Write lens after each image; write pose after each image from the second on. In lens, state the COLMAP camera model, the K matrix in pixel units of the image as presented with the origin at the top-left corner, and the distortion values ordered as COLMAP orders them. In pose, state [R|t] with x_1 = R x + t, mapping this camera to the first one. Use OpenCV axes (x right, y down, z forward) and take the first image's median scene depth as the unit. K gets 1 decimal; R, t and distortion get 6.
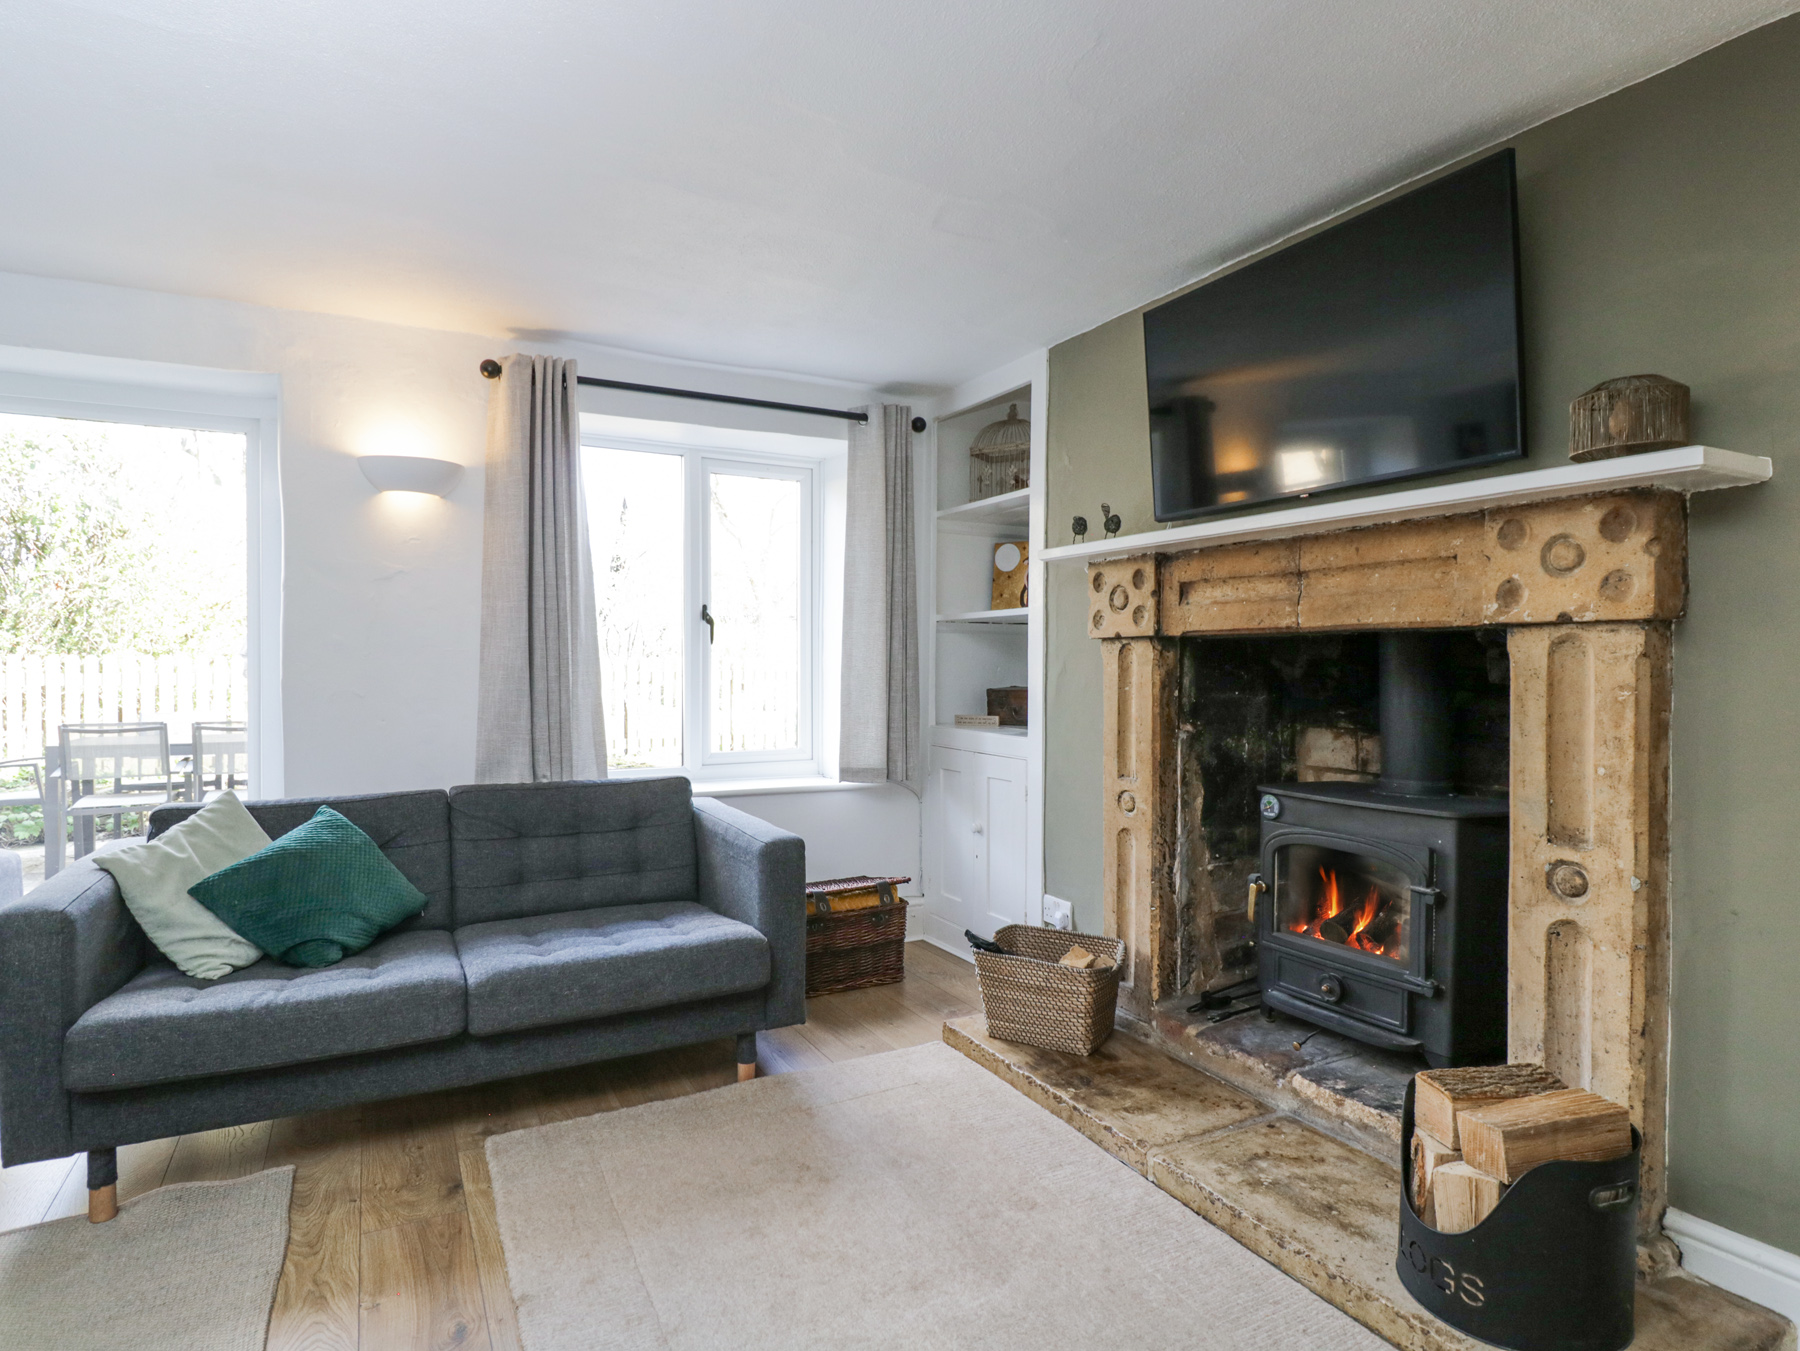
lens RADIAL K [[970.4, 0, 892.5], [0, 970.4, 677.9], [0, 0, 1]] dist [-0.003649, -0.010618]
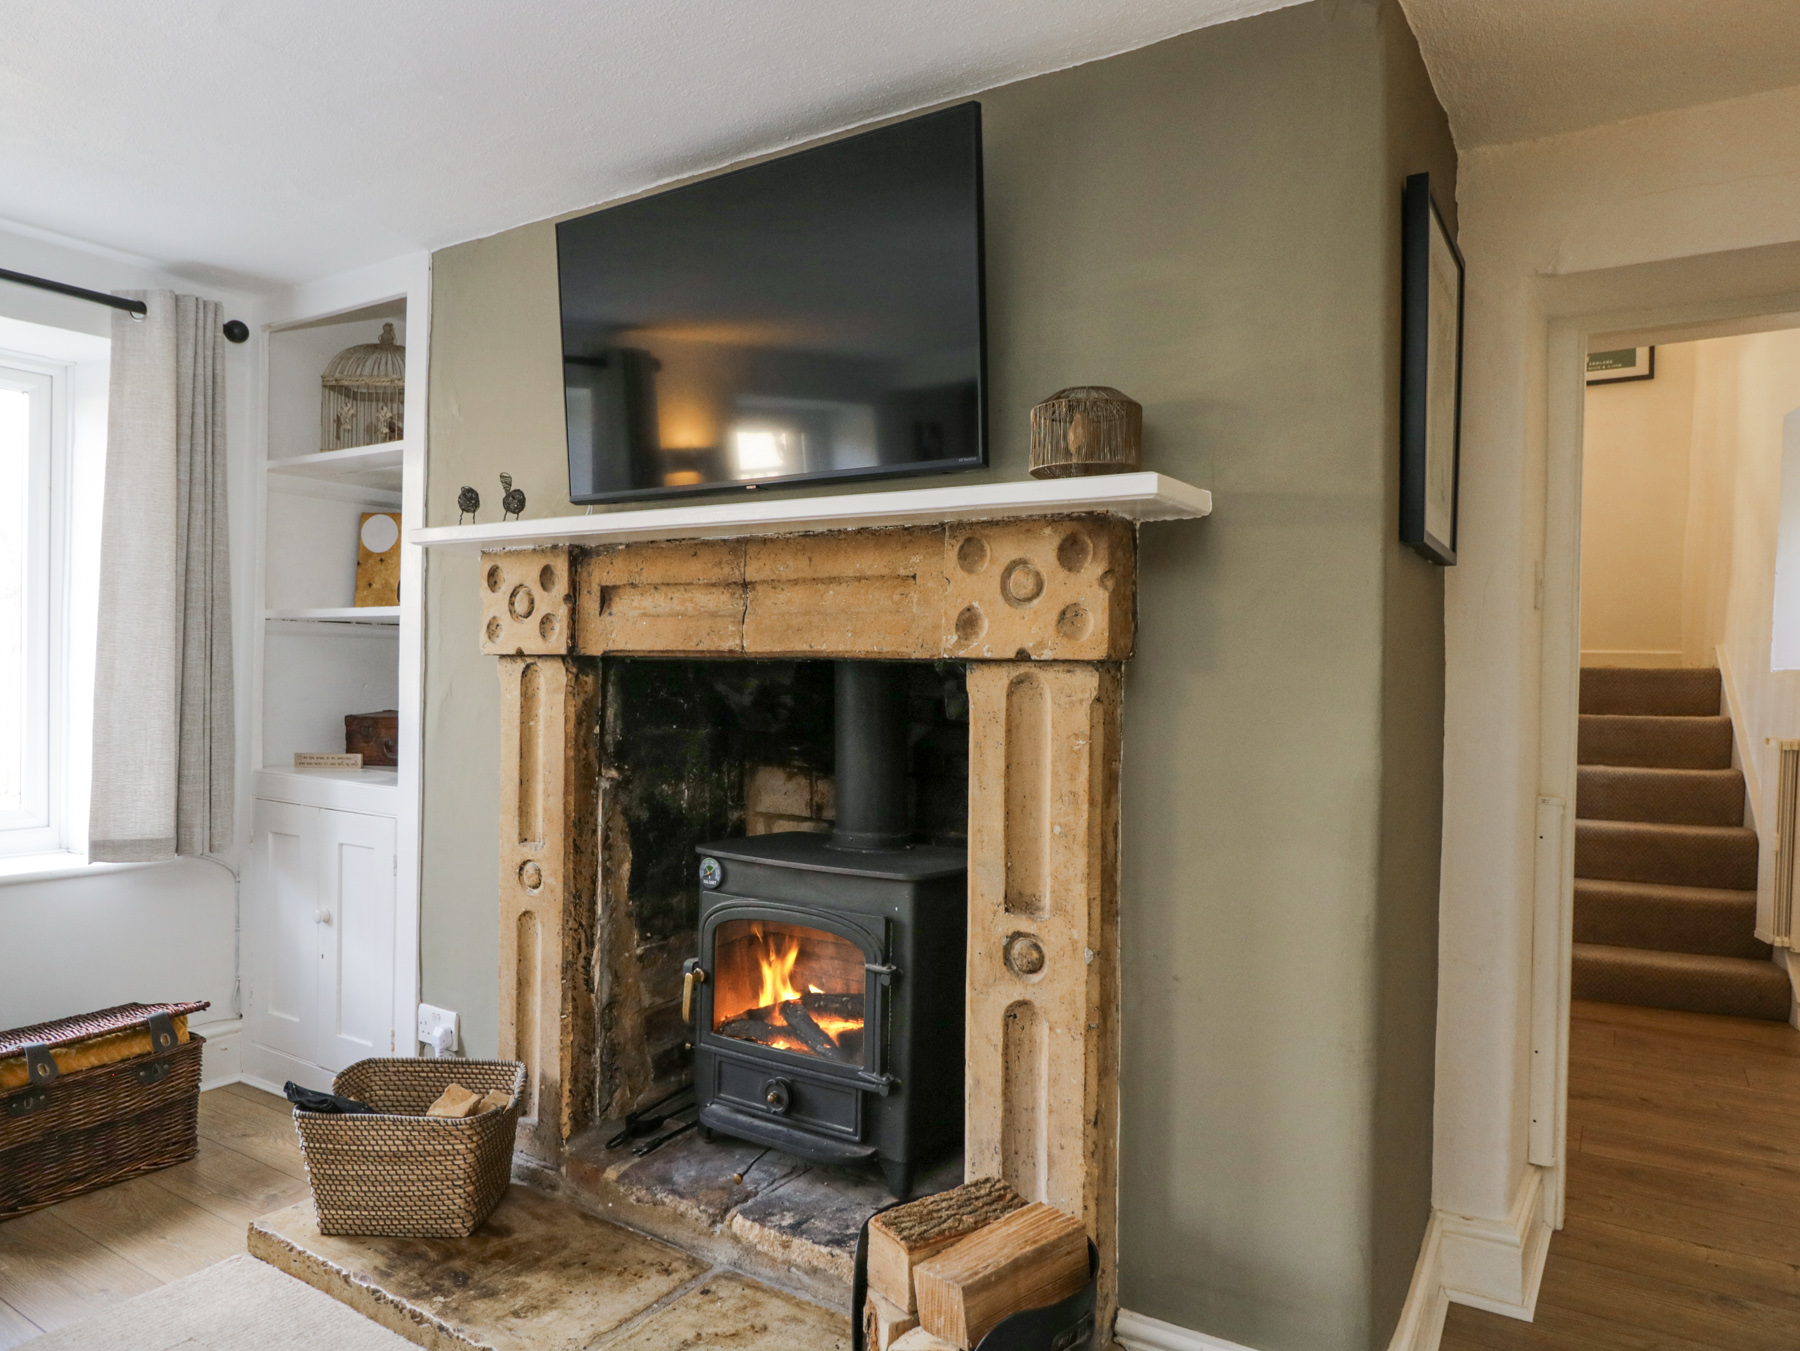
lens RADIAL K [[1147.4, 0, 887.3], [0, 1147.4, 676.7], [0, 0, 1]] dist [0.002414, -0.007771]
pose [[0.875766, 0.007710, 0.482674, 0.057897], [-0.006624, 0.999970, -0.003953, -0.024718], [-0.482690, 0.000265, 0.875791, 0.099755]]
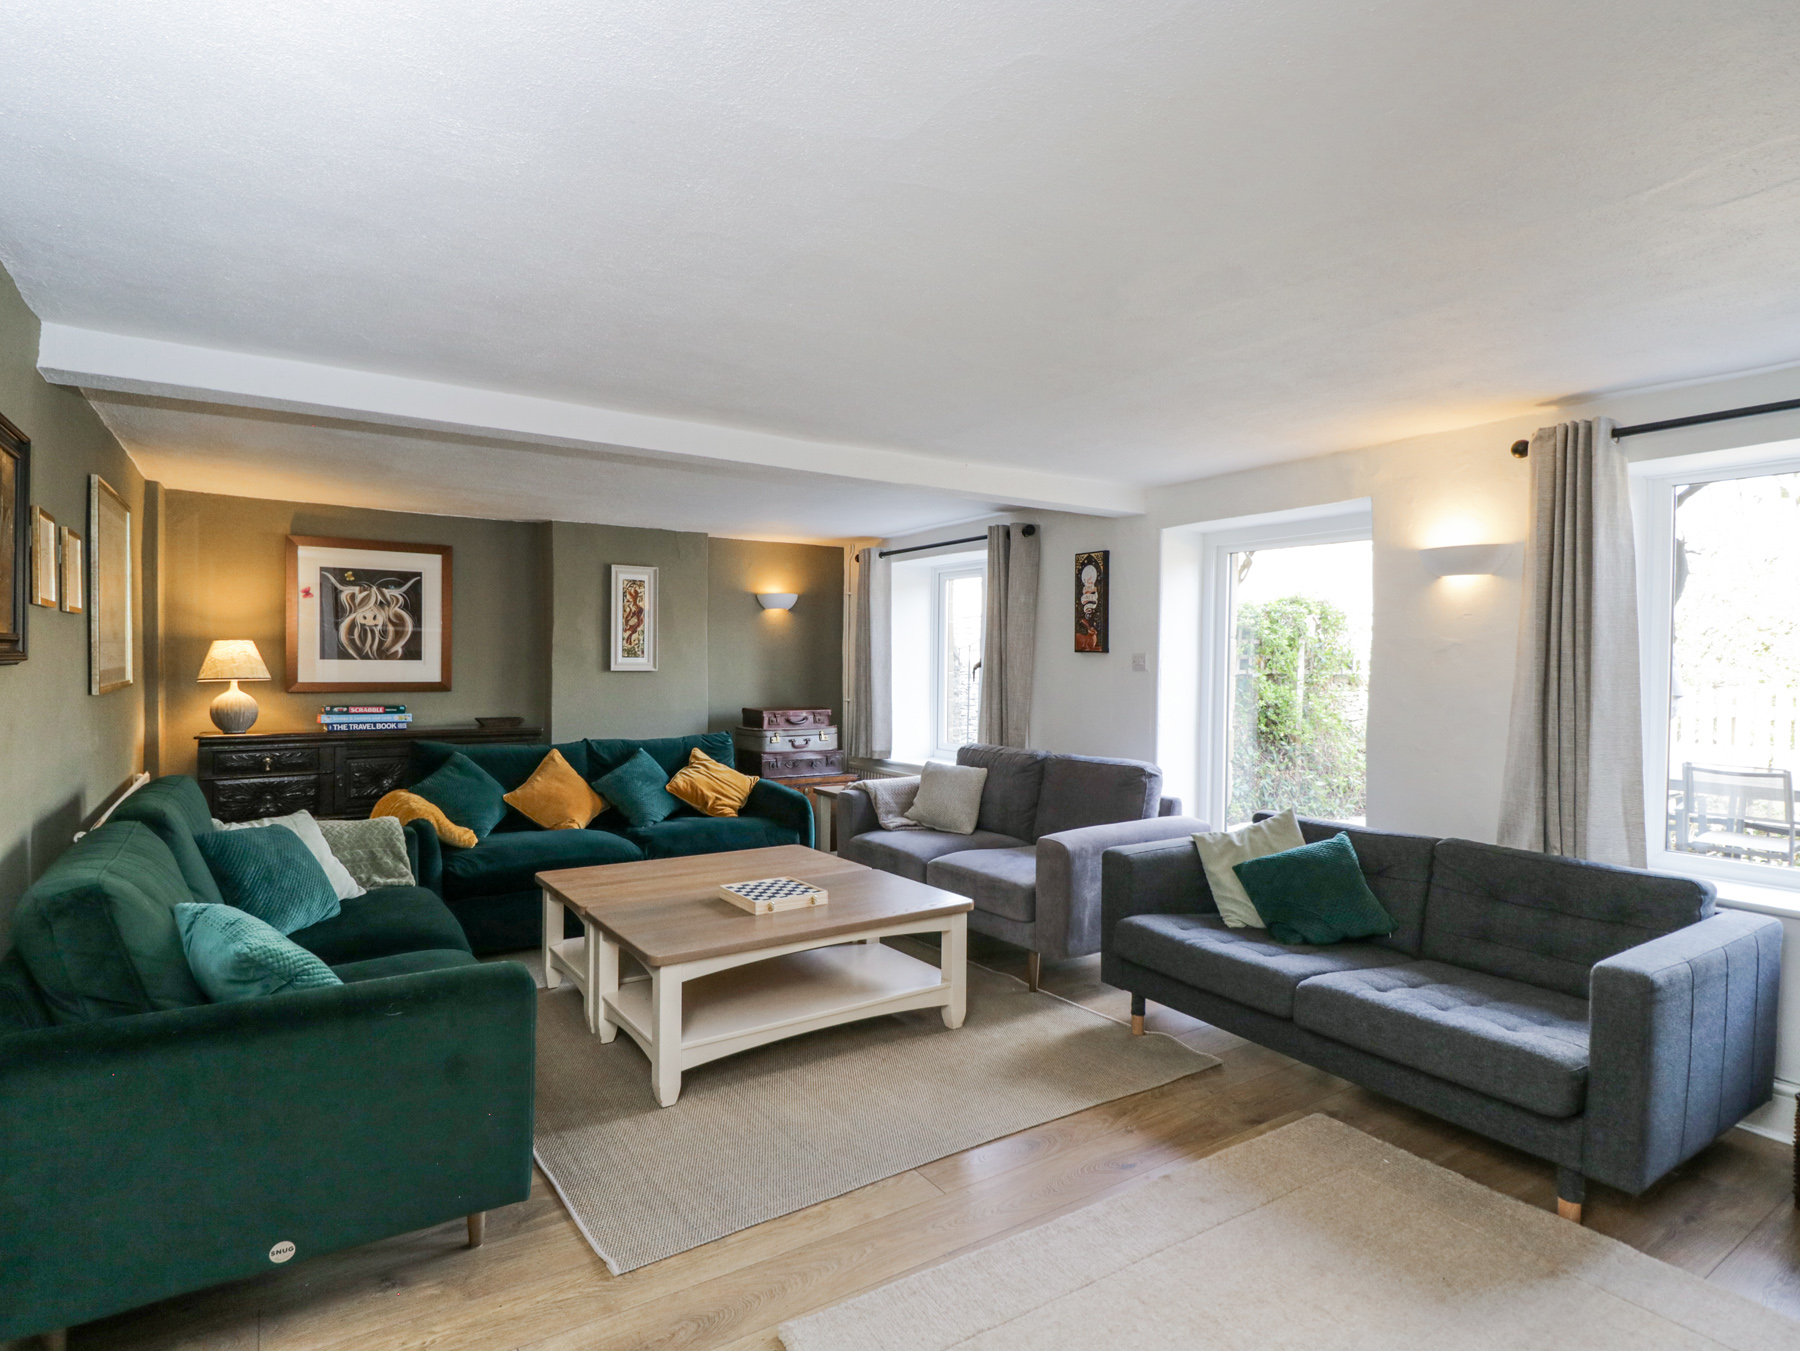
lens RADIAL K [[938.1, 0, 884.7], [0, 938.1, 676.7], [0, 0, 1]] dist [-0.001278, -0.011537]
pose [[0.080834, 0.019774, -0.996531, 0.633008], [-0.025582, 0.999515, 0.017758, -0.085828], [0.996399, 0.024058, 0.081300, 0.277622]]
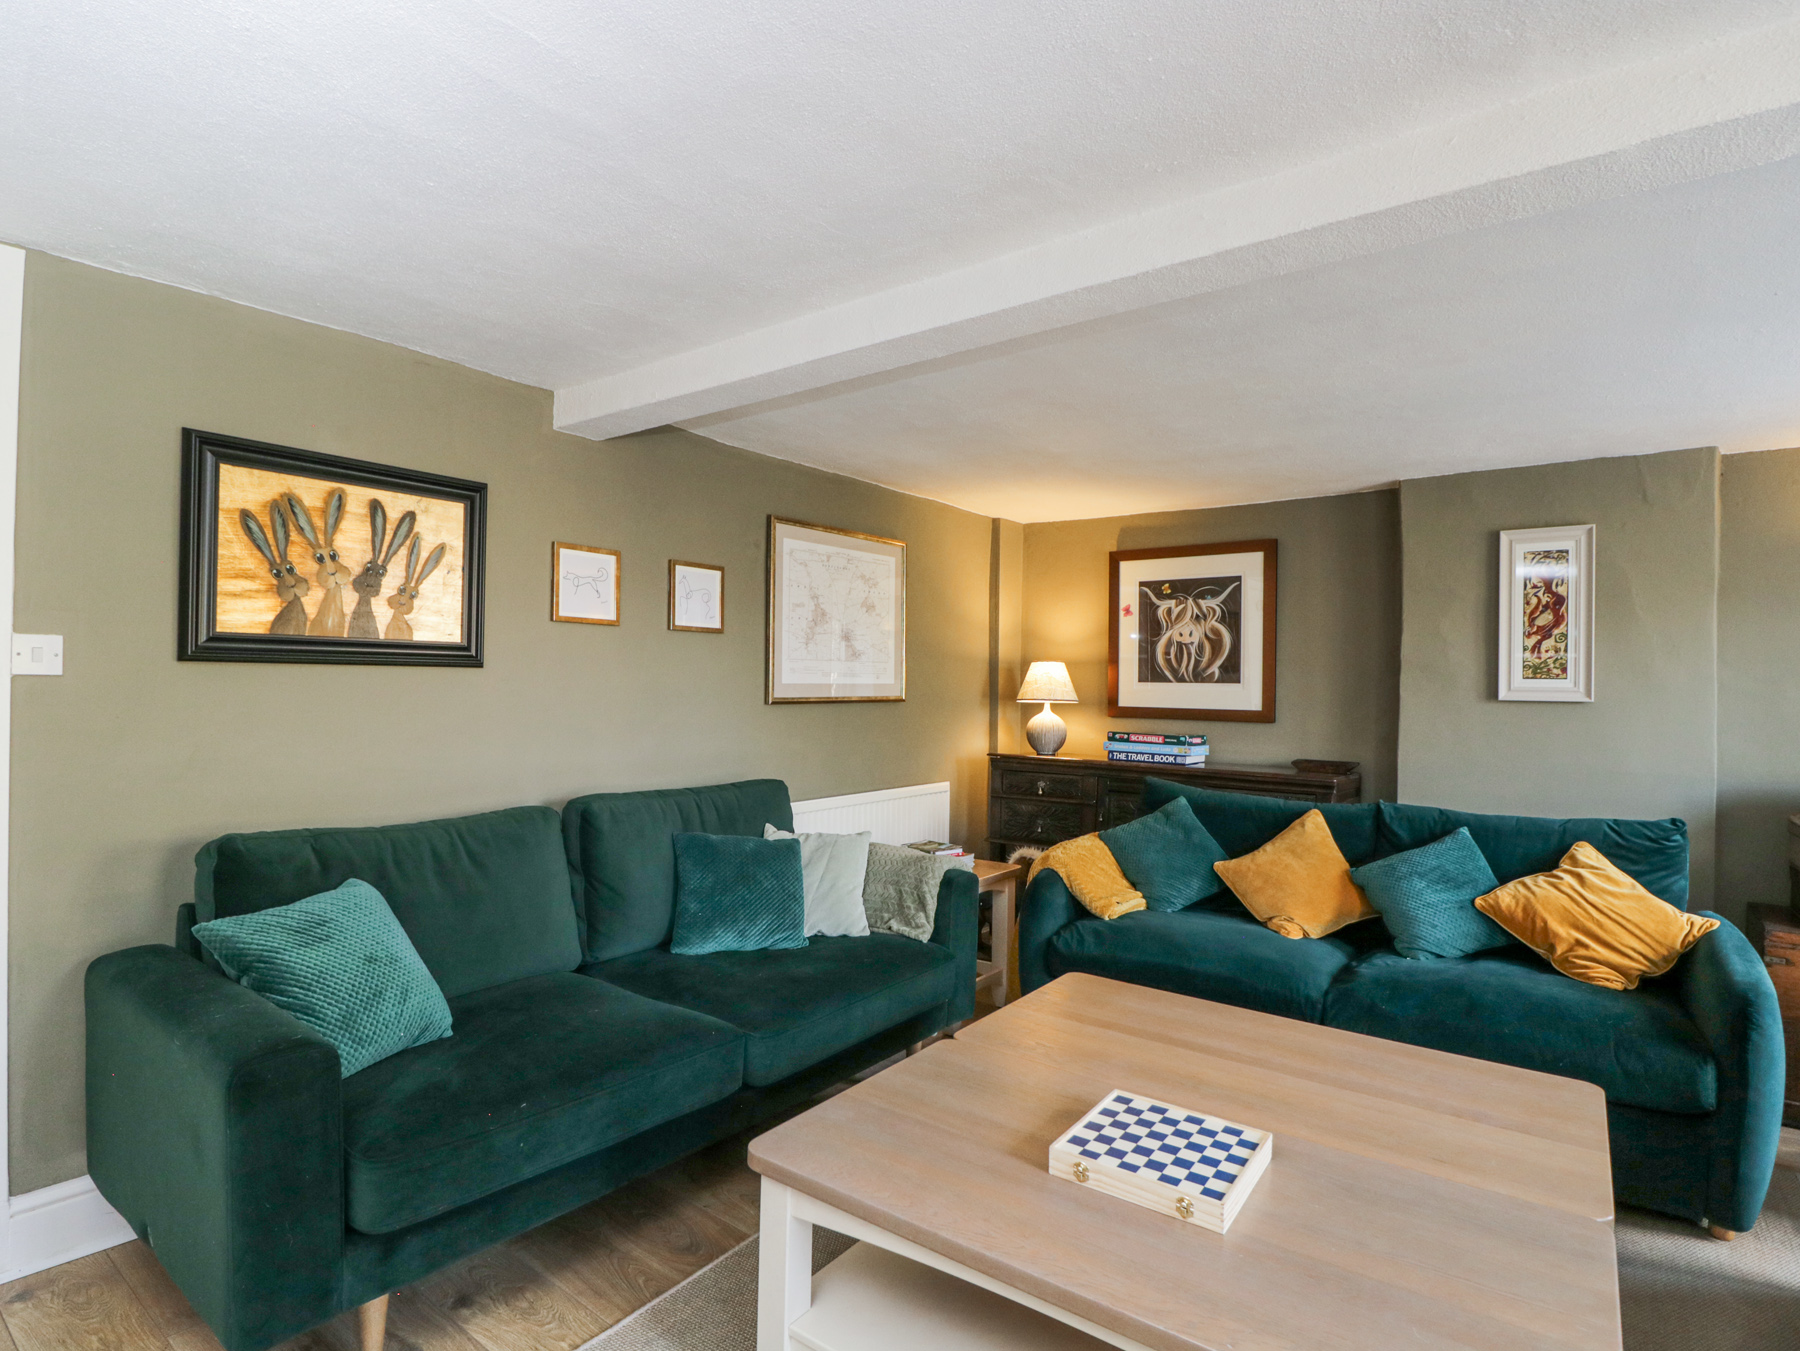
lens RADIAL K [[938.1, 0, 887.6], [0, 938.1, 673.8], [0, 0, 1]] dist [-0.001278, -0.011537]
pose [[-0.914615, -0.016975, -0.403970, -0.246363], [-0.019906, 0.999797, 0.003057, -0.069055], [0.403836, 0.010837, -0.914767, 0.718114]]
